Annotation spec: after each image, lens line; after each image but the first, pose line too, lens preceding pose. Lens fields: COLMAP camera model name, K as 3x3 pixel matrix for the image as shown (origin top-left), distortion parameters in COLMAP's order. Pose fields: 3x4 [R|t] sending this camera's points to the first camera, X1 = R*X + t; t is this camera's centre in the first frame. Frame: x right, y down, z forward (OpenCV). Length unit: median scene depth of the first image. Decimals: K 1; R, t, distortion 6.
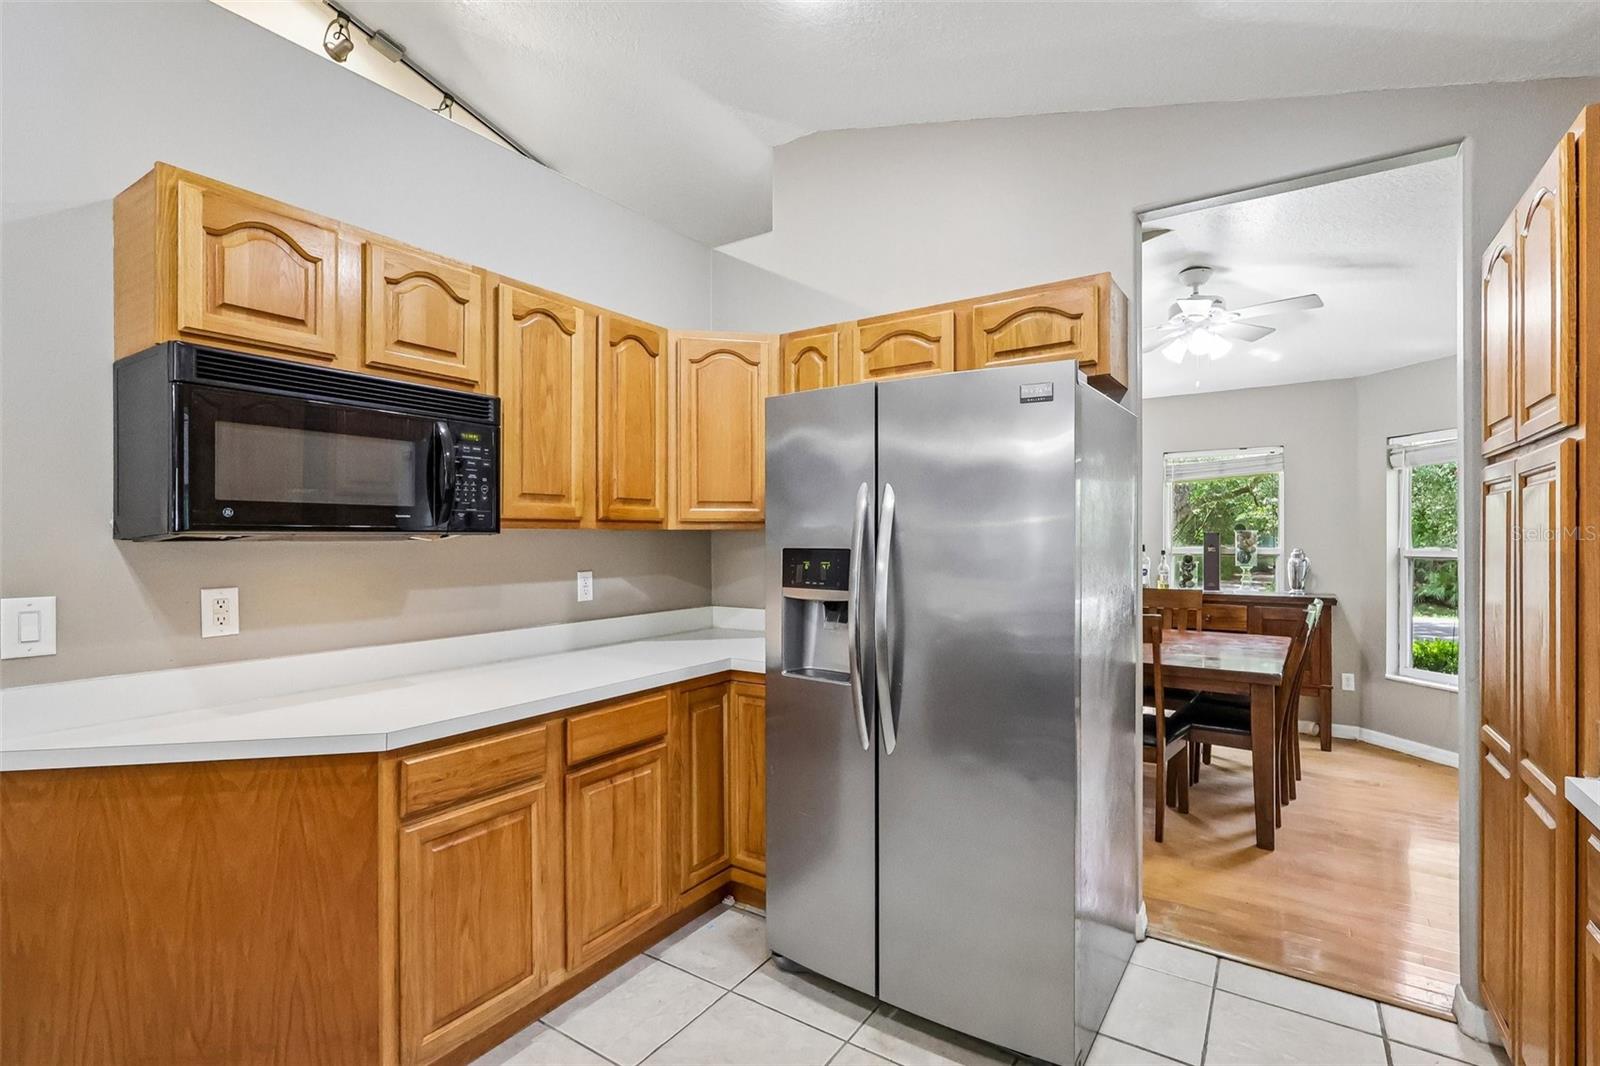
lens RADIAL K [[741.9, 0, 800.0], [0, 741.9, 533.0], [0, 0, 1]] dist [-0.002321, -0.000326]
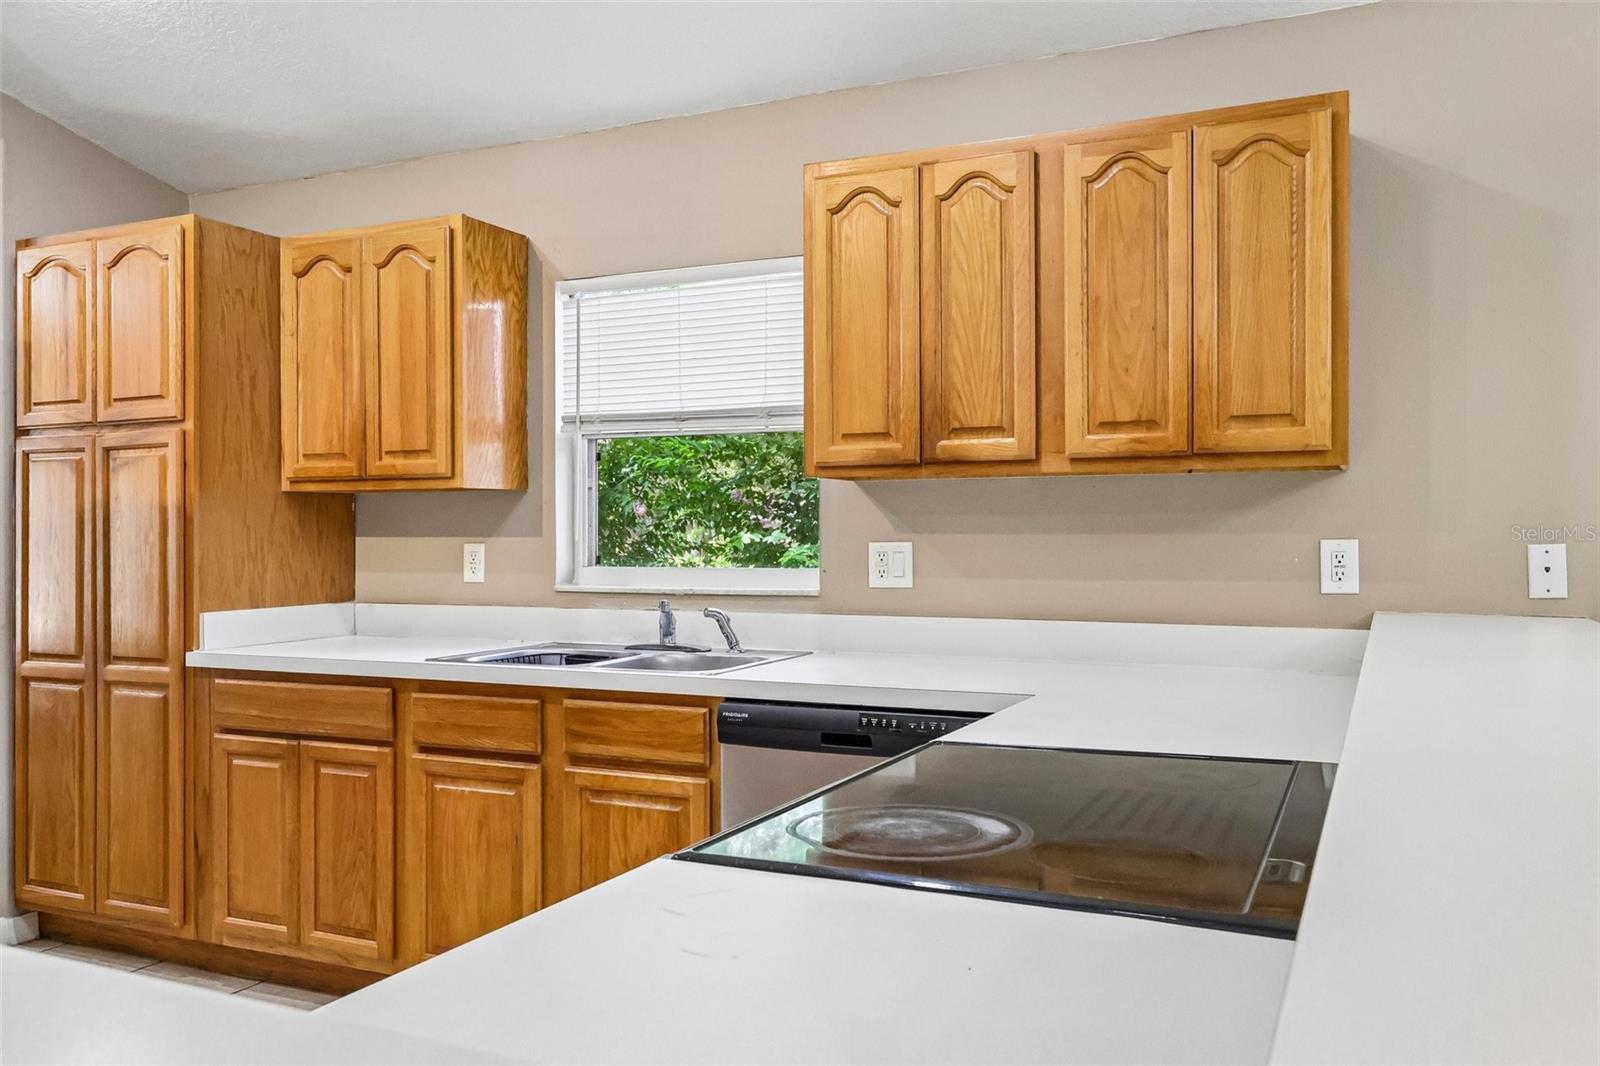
lens RADIAL K [[1249.2, 0, 800.0], [0, 1249.2, 533.0], [0, 0, 1]] dist [-0.000445, -0.002566]
pose [[-0.156386, 0.006515, 0.987674, -0.873585], [-0.004319, 0.999964, -0.007280, 0.052186], [-0.987687, -0.005404, -0.156353, 0.079640]]
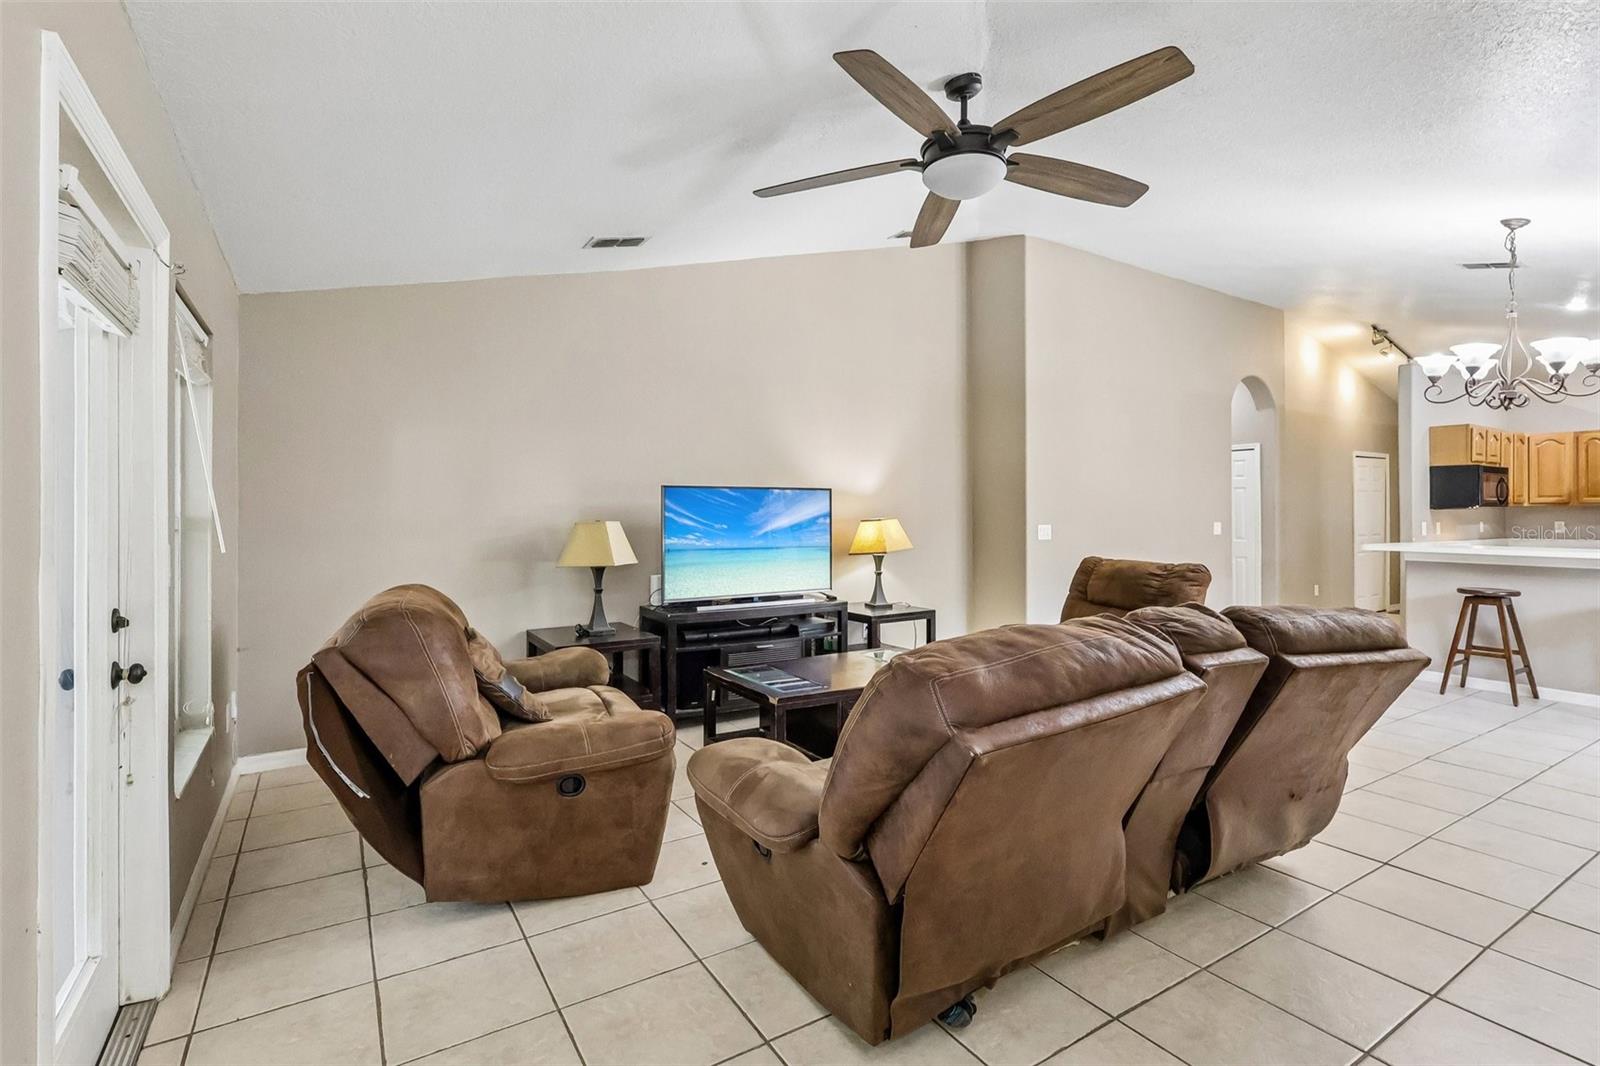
lens RADIAL K [[763.2, 0, 800.2], [0, 763.2, 517.2], [0, 0, 1]] dist [0.001326, 0.000208]
pose [[0.914244, 0.002000, -0.405159, -1.596255], [0.002101, 0.999951, 0.009678, 0.004290], [0.405158, -0.009700, 0.914195, -2.868002]]
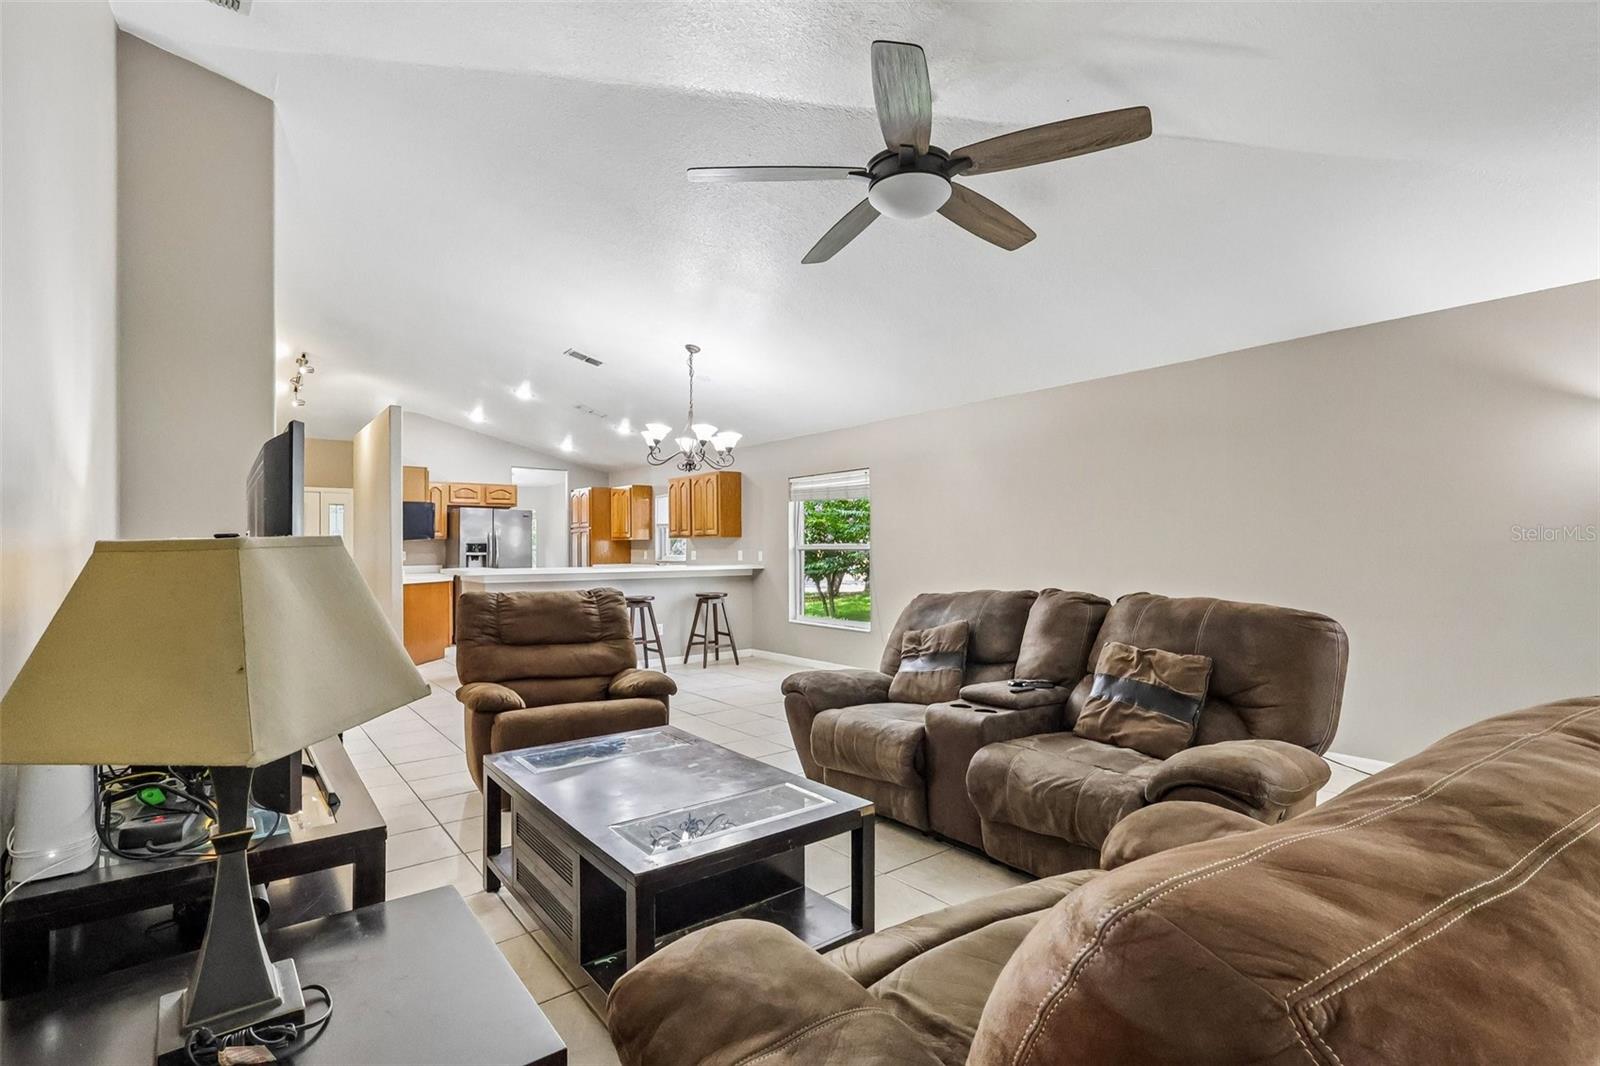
lens RADIAL K [[741.9, 0, 800.0], [0, 741.9, 533.0], [0, 0, 1]] dist [-0.002321, -0.000326]
pose [[0.312469, 0.018092, 0.949756, -2.984951], [-0.001698, 0.999828, -0.018487, 0.030846], [-0.949926, 0.004164, 0.312446, -1.863559]]
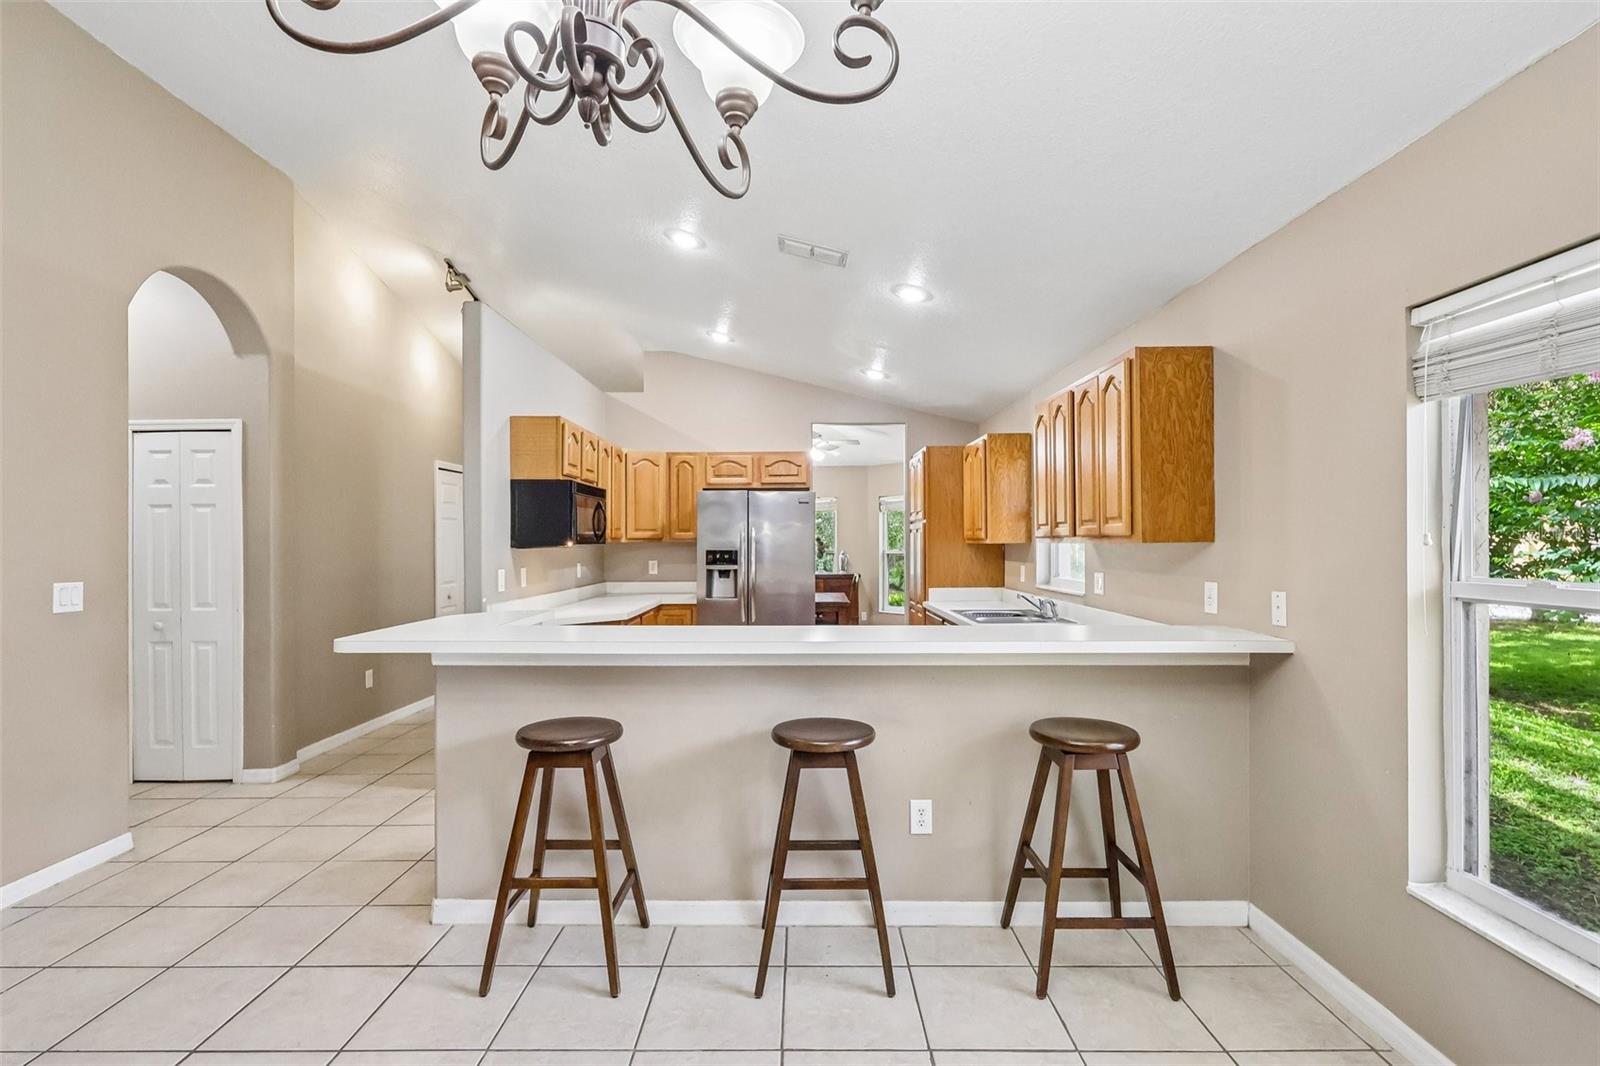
lens RADIAL K [[741.9, 0, 800.0], [0, 741.9, 533.0], [0, 0, 1]] dist [-0.002321, -0.000326]
pose [[0.835250, 0.007303, 0.549822, -0.997347], [-0.002798, 0.999955, -0.009031, -0.014042], [-0.549863, 0.006004, 0.835233, -1.143429]]
